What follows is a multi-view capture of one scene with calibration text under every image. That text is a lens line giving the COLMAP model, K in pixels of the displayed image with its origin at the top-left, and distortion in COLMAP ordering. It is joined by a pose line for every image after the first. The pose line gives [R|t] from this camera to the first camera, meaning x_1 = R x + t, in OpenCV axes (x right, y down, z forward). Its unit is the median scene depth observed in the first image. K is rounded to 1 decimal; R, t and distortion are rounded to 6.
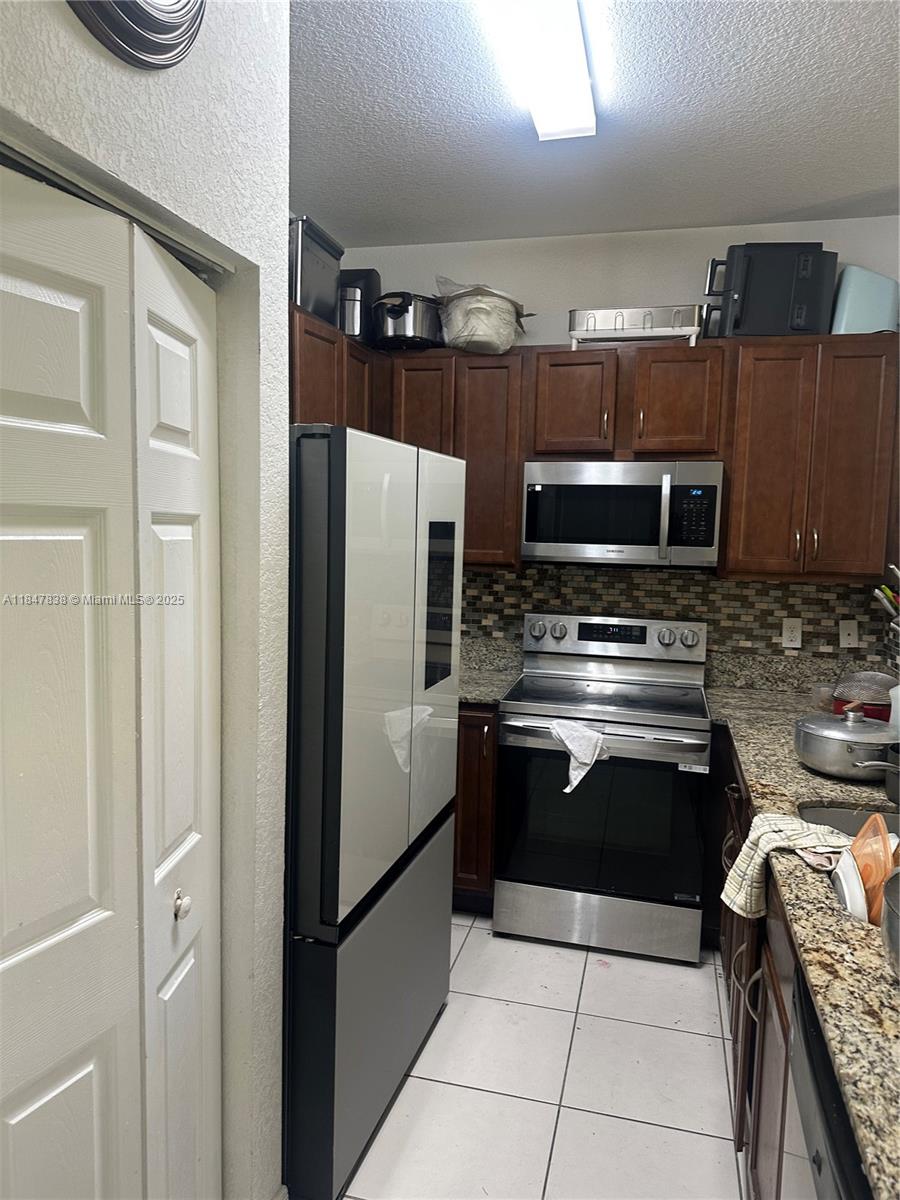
lens RADIAL K [[862.5, 0, 450.0], [0, 862.5, 600.0], [0, 0, 1]] dist [0.107823, -0.168552]
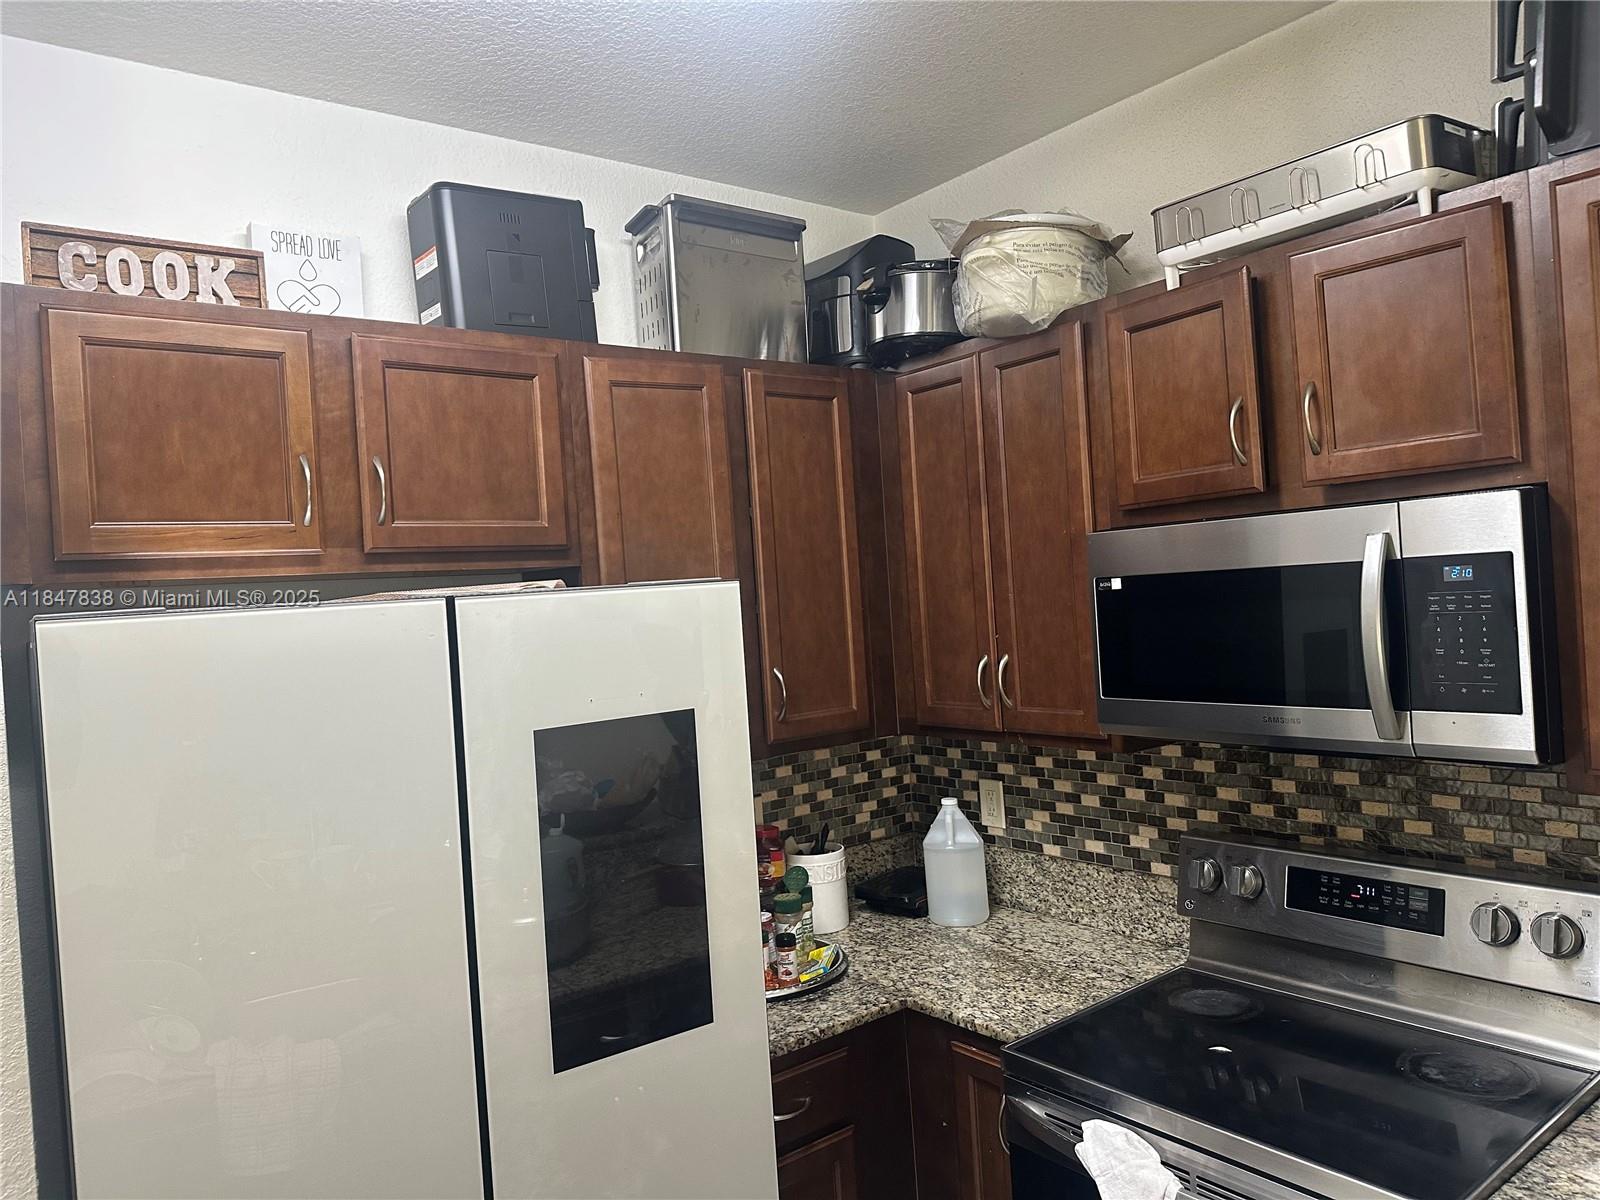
lens RADIAL K [[1150.0, 0, 796.6], [0, 1150.0, 577.1], [0, 0, 1]] dist [0.107823, -0.168552]
pose [[0.772837, -0.082138, -0.629267, 0.359110], [0.028385, 0.995070, -0.095025, -0.075262], [0.633970, 0.055577, 0.771358, 0.380022]]
